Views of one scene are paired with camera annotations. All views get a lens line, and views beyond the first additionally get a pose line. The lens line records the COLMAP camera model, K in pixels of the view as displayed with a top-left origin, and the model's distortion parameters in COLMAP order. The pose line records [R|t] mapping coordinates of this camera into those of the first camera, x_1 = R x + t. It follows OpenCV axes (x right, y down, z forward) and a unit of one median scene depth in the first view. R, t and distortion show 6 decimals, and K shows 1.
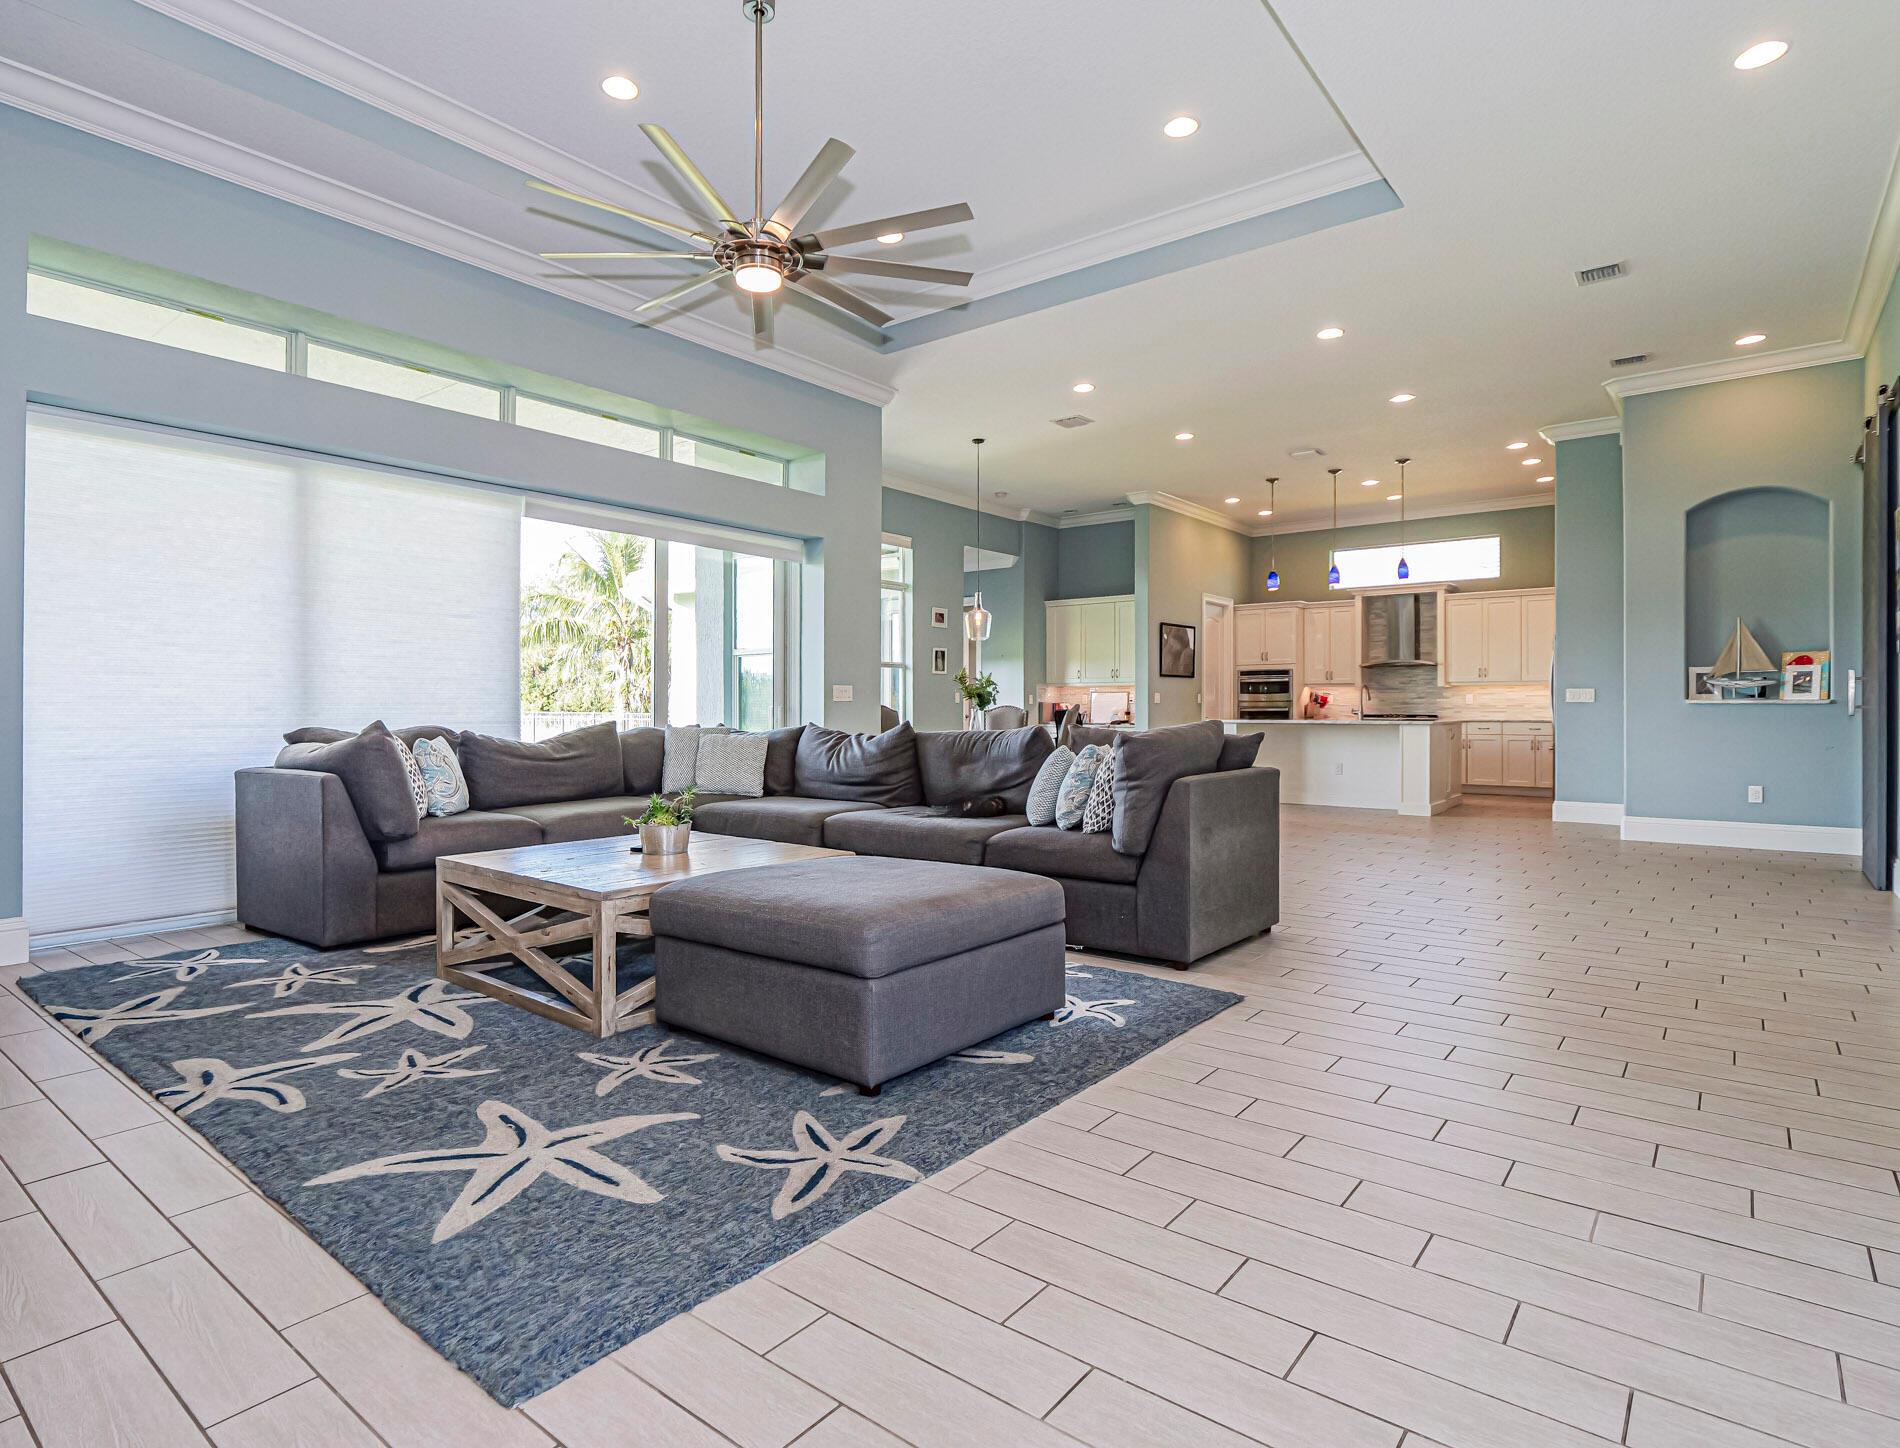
lens RADIAL K [[1017.7, 0, 922.8], [0, 1017.7, 712.2], [0, 0, 1]] dist [-0.002233, -0.000801]
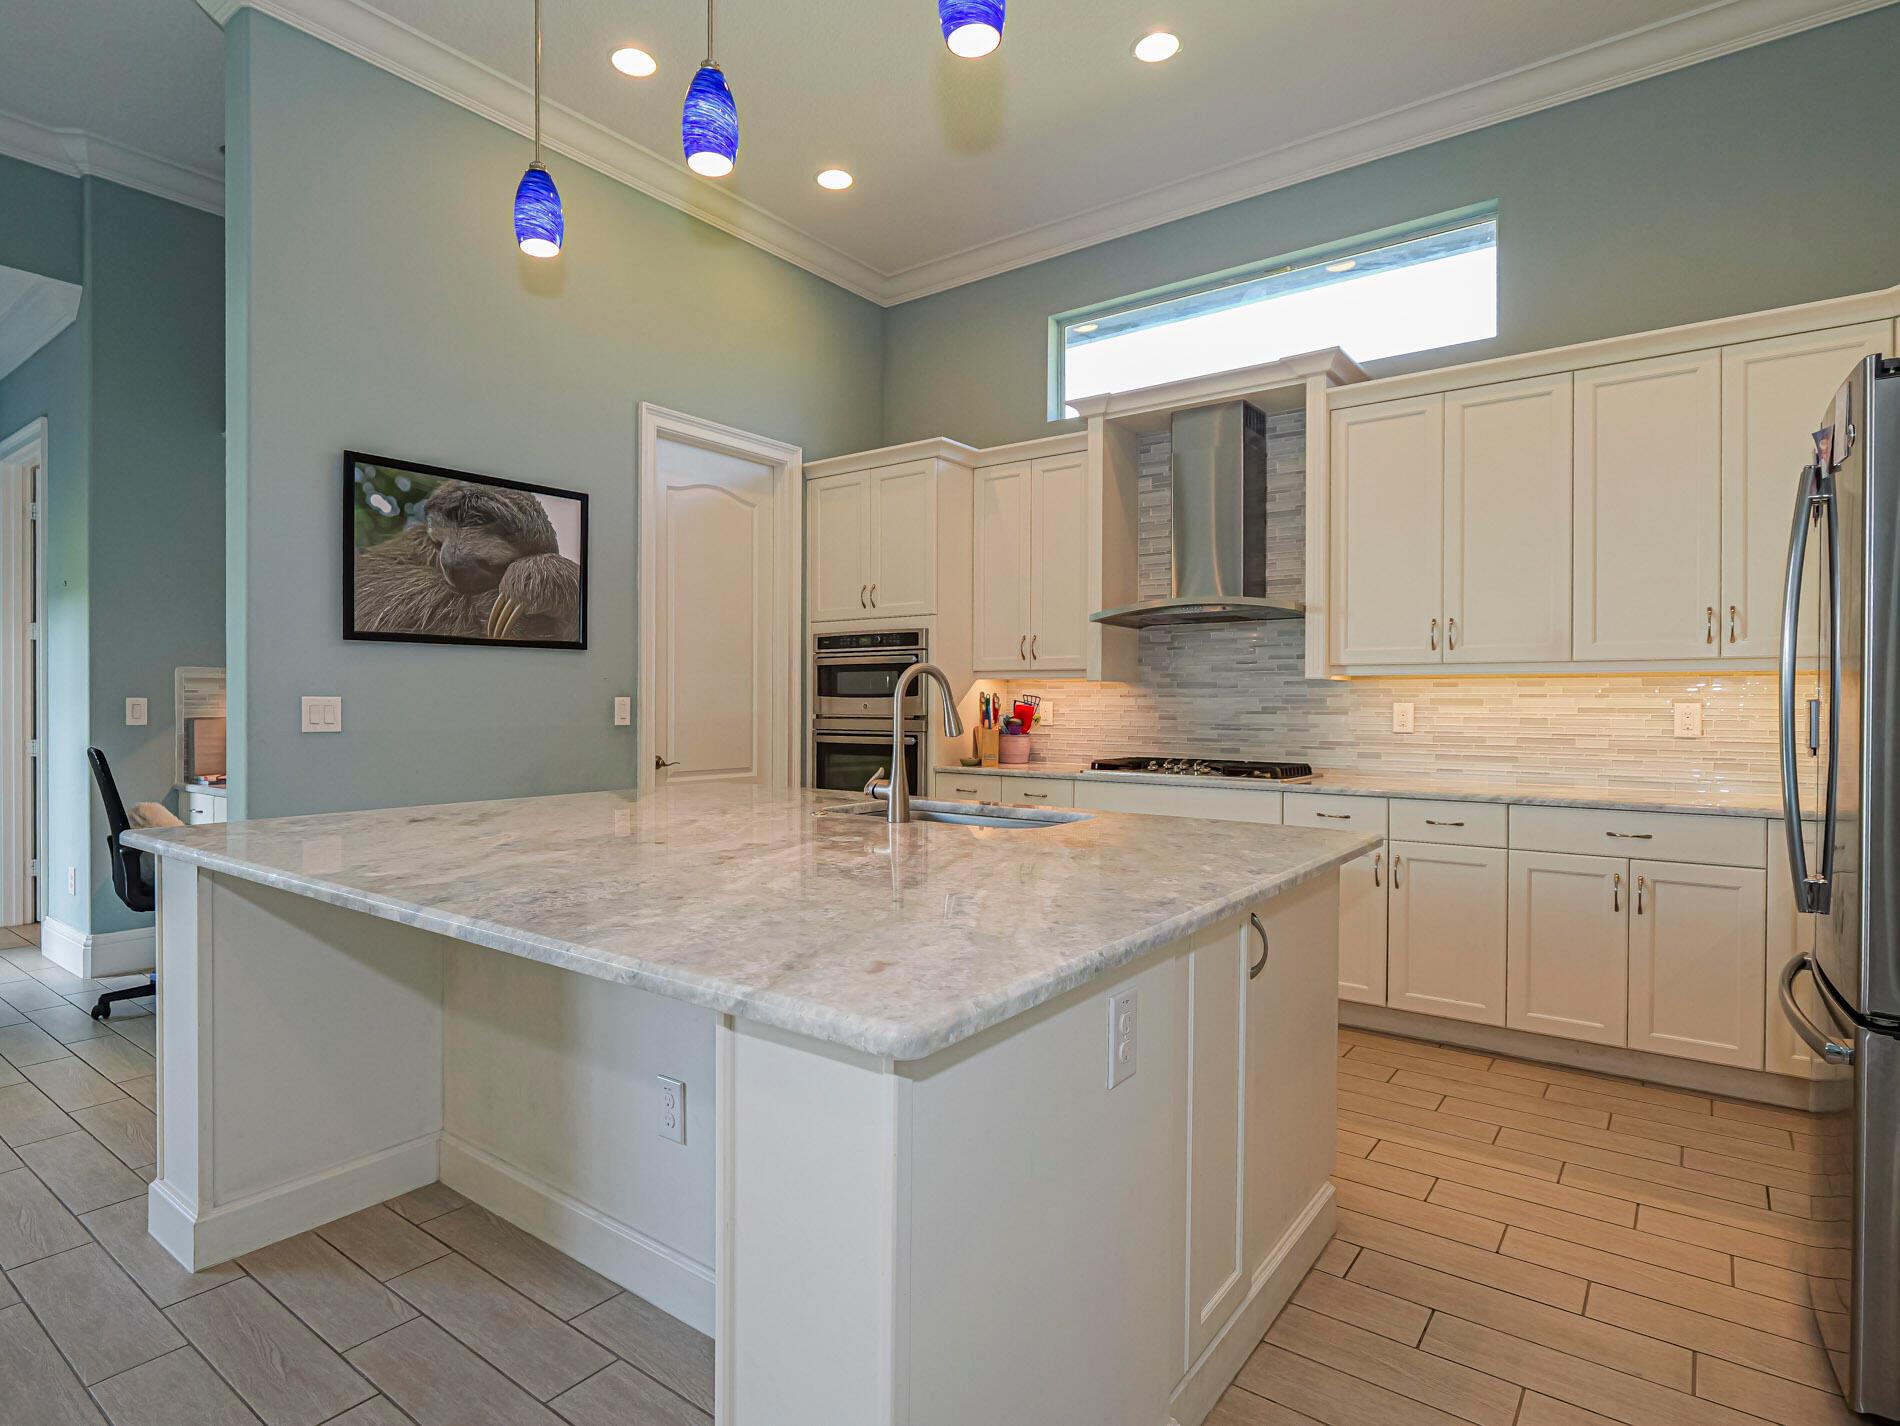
lens RADIAL K [[1014.5, 0, 941.5], [0, 1014.5, 714.6], [0, 0, 1]] dist [-0.000082, -0.001388]
pose [[0.999417, 0.002057, 0.034091, 0.930775], [-0.002367, 0.999956, 0.009053, -0.040369], [-0.034071, -0.009128, 0.999378, 1.673947]]
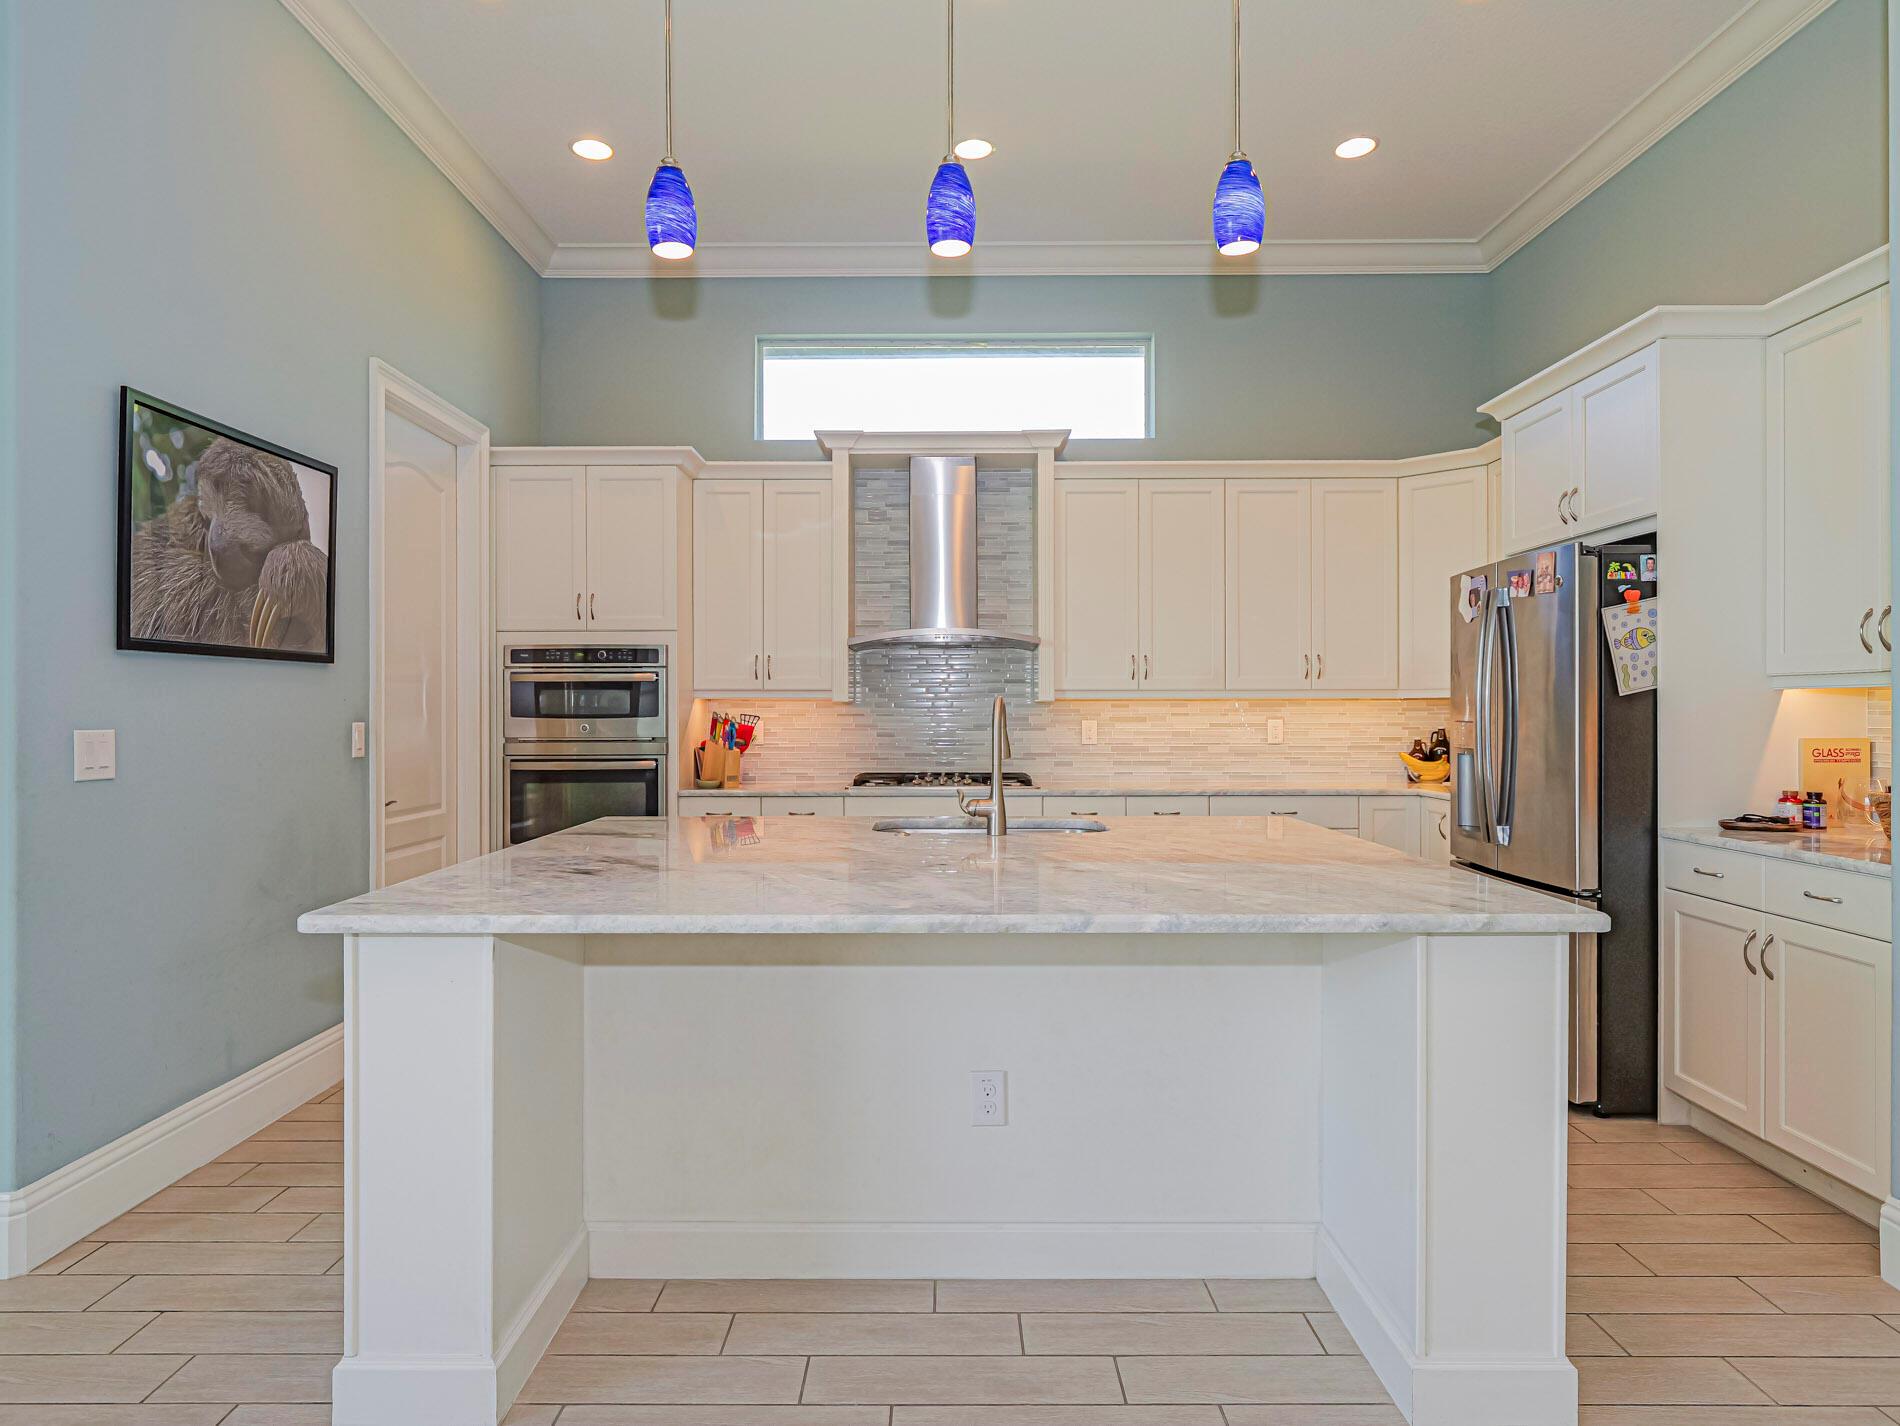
lens RADIAL K [[1114.1, 0, 939.0], [0, 1114.1, 716.1], [0, 0, 1]] dist [0.000976, -0.000614]
pose [[0.780818, -0.005372, 0.624735, 0.526144], [0.004663, 0.999985, 0.002771, -0.051039], [-0.624741, 0.000750, 0.780832, 1.703587]]
